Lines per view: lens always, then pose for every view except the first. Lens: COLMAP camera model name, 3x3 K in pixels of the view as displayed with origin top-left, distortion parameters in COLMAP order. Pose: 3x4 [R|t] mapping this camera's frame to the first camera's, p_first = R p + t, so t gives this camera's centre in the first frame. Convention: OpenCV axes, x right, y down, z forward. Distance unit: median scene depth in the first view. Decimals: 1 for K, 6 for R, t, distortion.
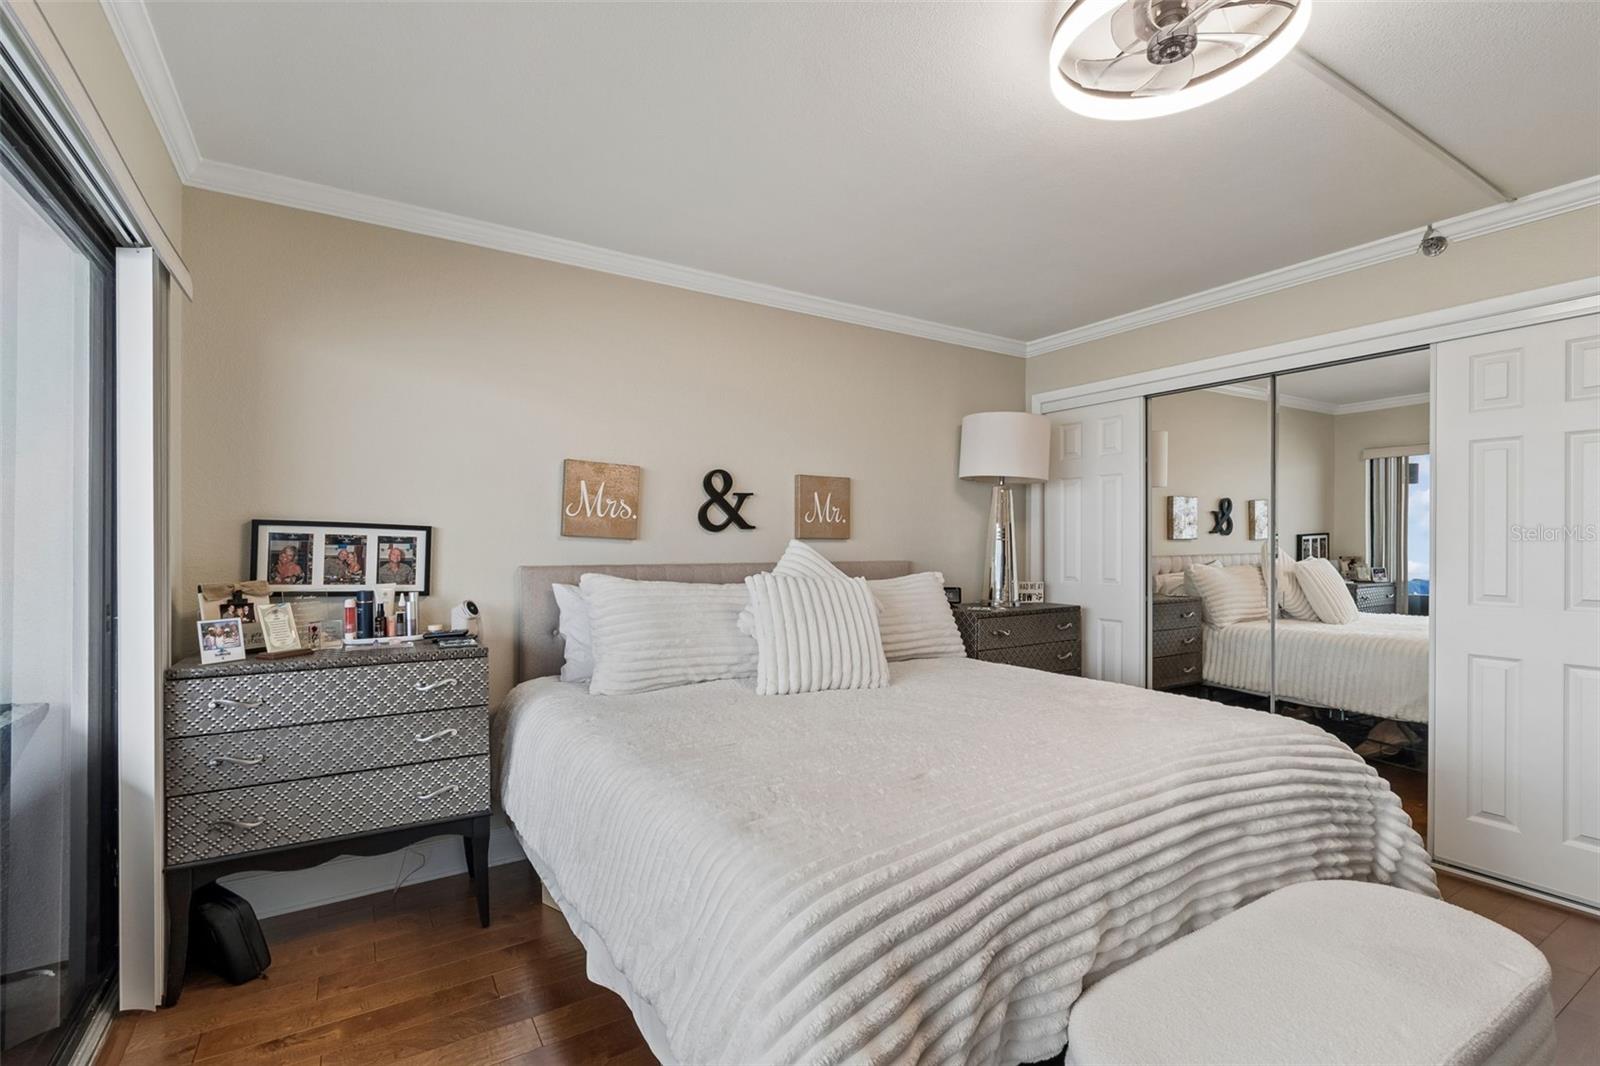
lens RADIAL K [[722.8, 0, 799.0], [0, 722.8, 538.3], [0, 0, 1]] dist [0.000330, 0.000156]
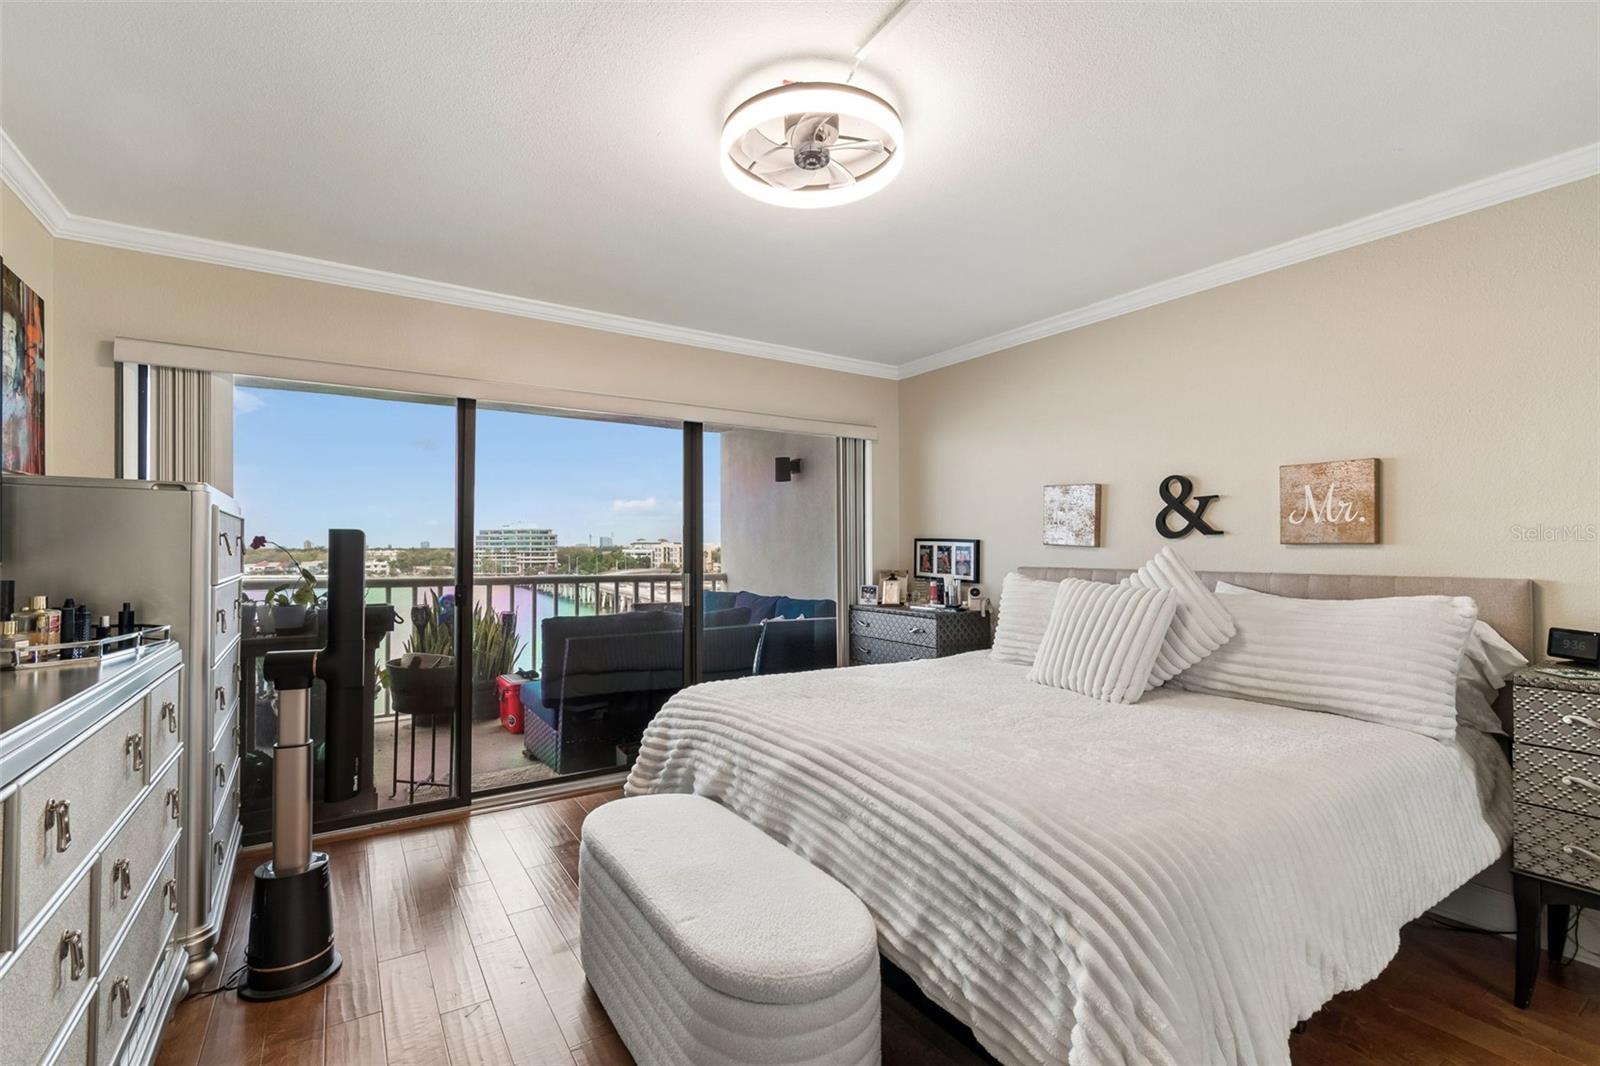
lens RADIAL K [[722.8, 0, 802.4], [0, 722.8, 540.5], [0, 0, 1]] dist [0.000330, 0.000156]
pose [[0.018739, -0.016467, -0.999689, 1.082535], [0.003716, 0.999859, -0.016400, 0.009484], [0.999818, -0.003407, 0.018798, 0.593348]]
